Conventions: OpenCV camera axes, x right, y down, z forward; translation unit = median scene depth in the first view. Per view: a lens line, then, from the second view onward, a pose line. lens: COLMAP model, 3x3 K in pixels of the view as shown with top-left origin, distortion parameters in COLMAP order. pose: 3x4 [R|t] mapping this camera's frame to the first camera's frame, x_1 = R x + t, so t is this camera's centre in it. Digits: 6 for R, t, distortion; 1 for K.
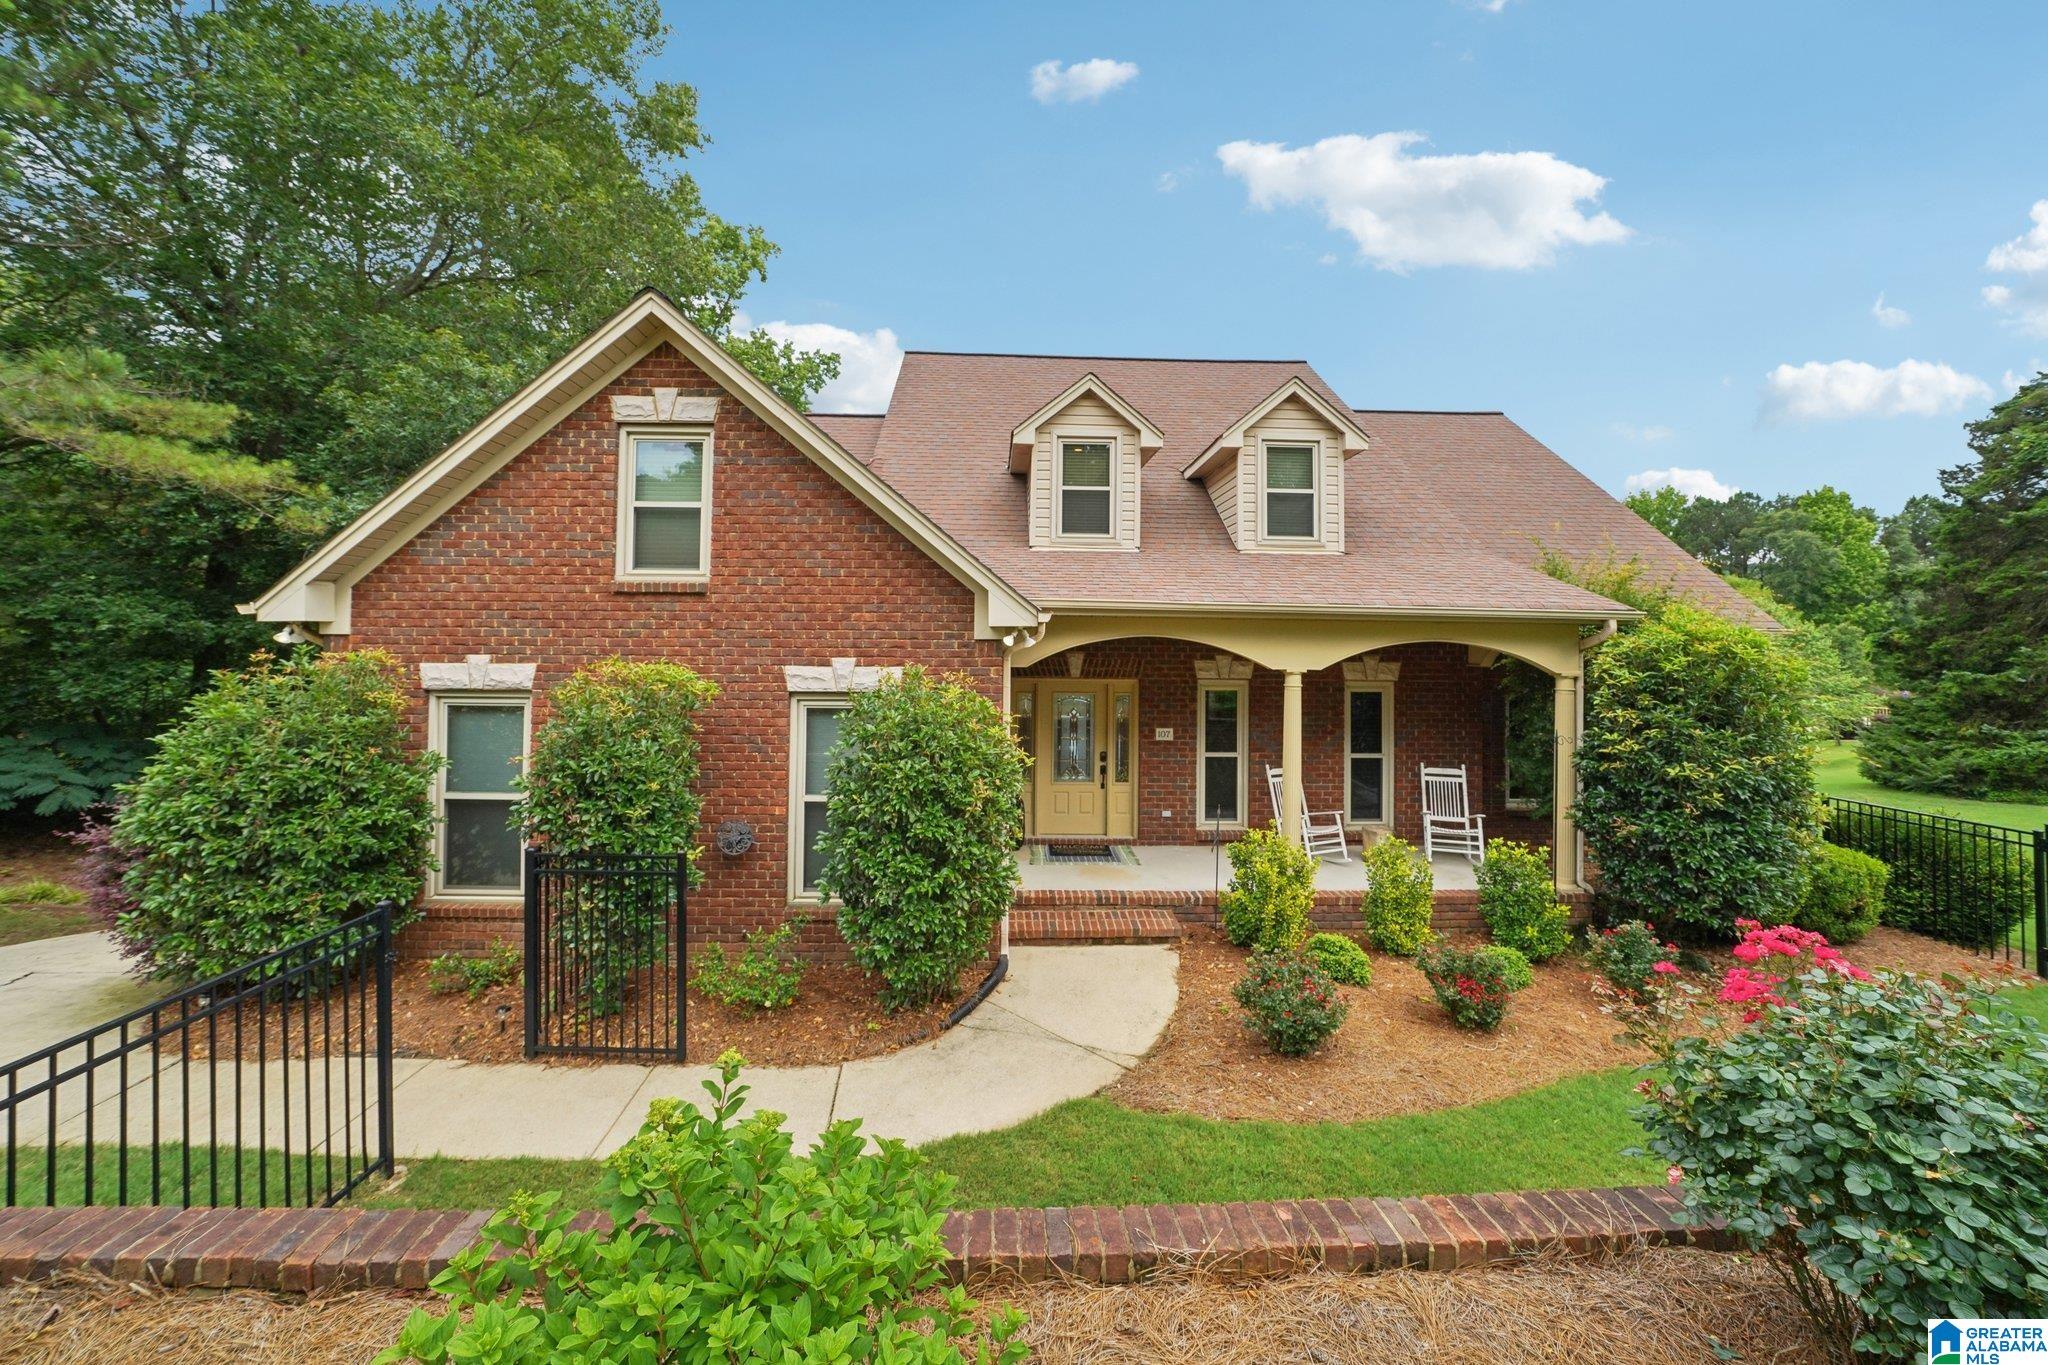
lens RADIAL K [[716.0, 0, 1018.7], [0, 716.0, 625.8], [0, 0, 1]] dist [-0.013854, -0.001434]
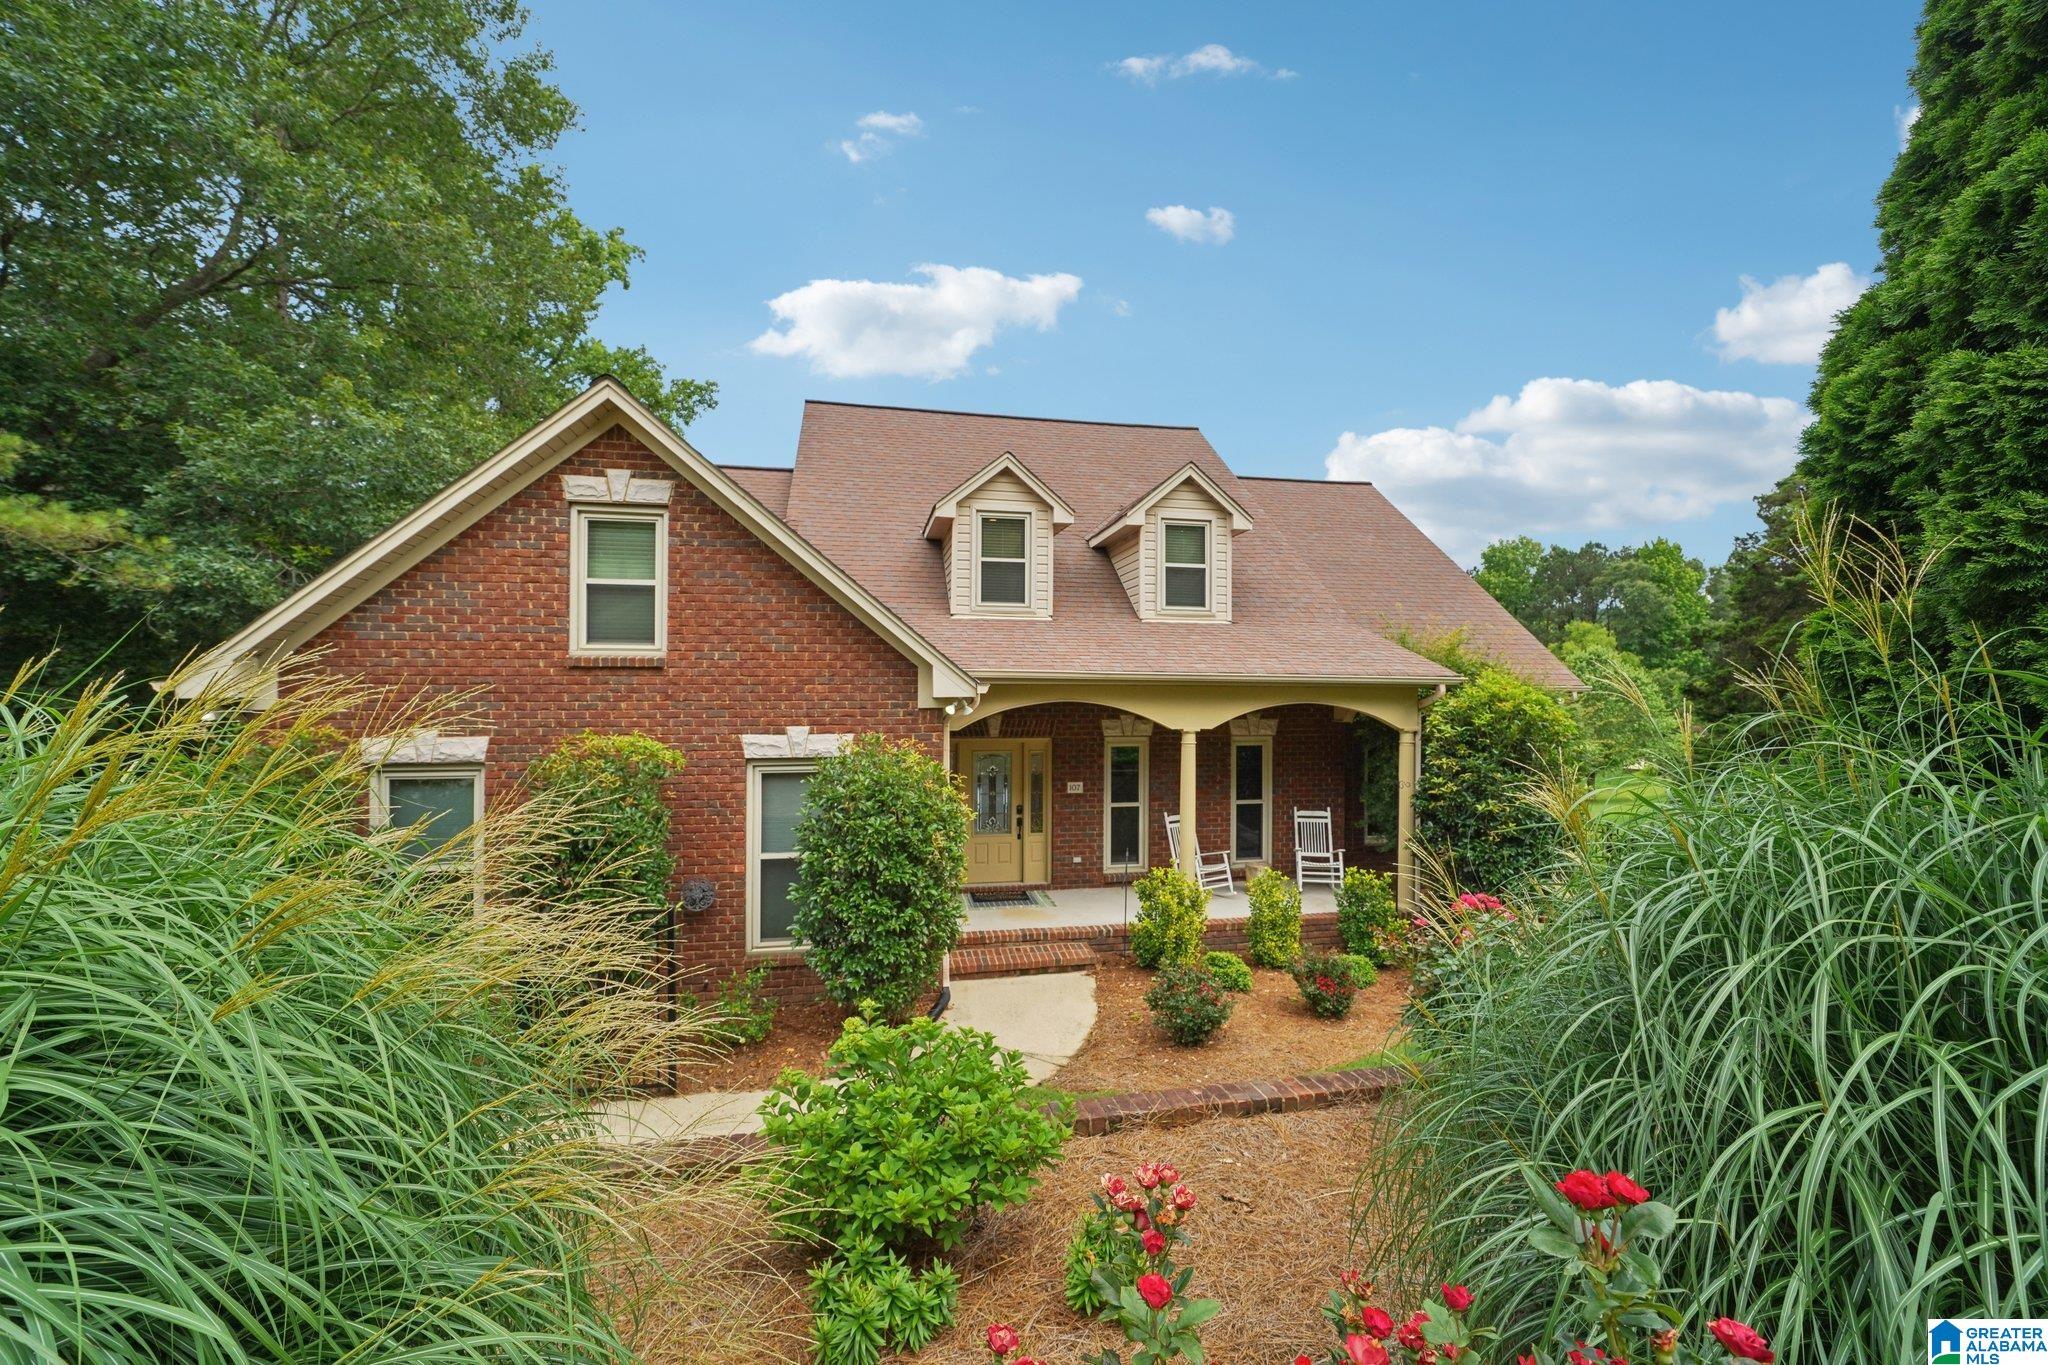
lens RADIAL K [[776.0, 0, 1014.6], [0, 776.0, 687.3], [0, 0, 1]] dist [-0.001544, -0.000035]
pose [[0.987700, -0.005675, 0.156260, -0.101840], [0.001950, 0.999711, 0.023979, -0.042136], [-0.156351, -0.023380, 0.987425, -0.217187]]
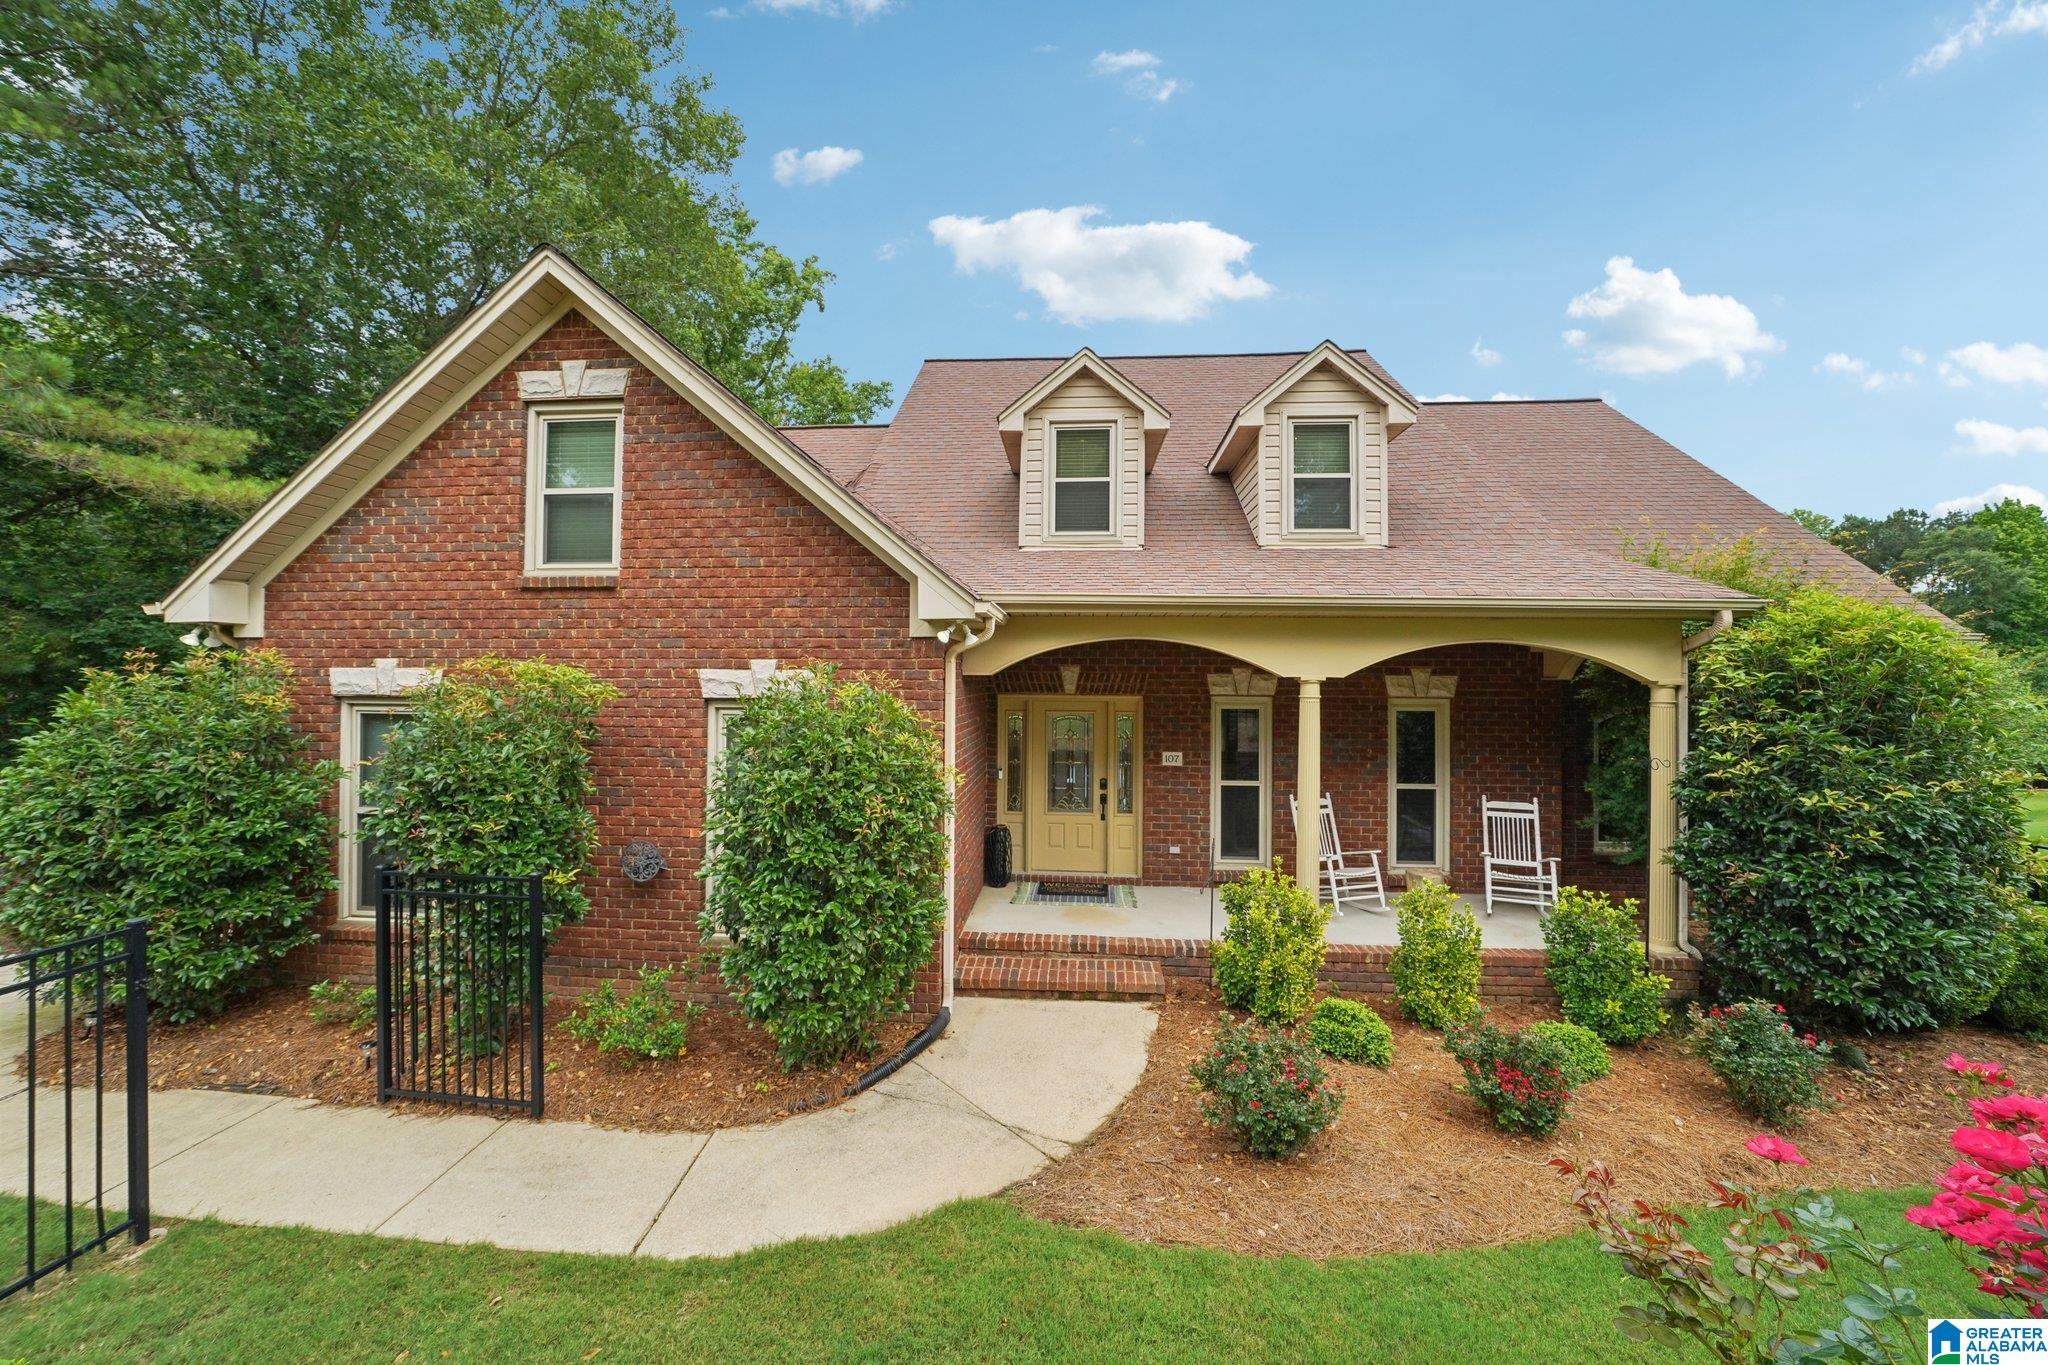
lens RADIAL K [[716.2, 0, 1026.9], [0, 716.2, 669.0], [0, 0, 1]] dist [-0.016062, 0.000539]
pose [[0.995028, -0.003636, -0.099524, 0.161154], [0.004106, 0.999981, 0.004514, 0.053235], [0.099506, -0.004900, 0.995025, 0.162413]]
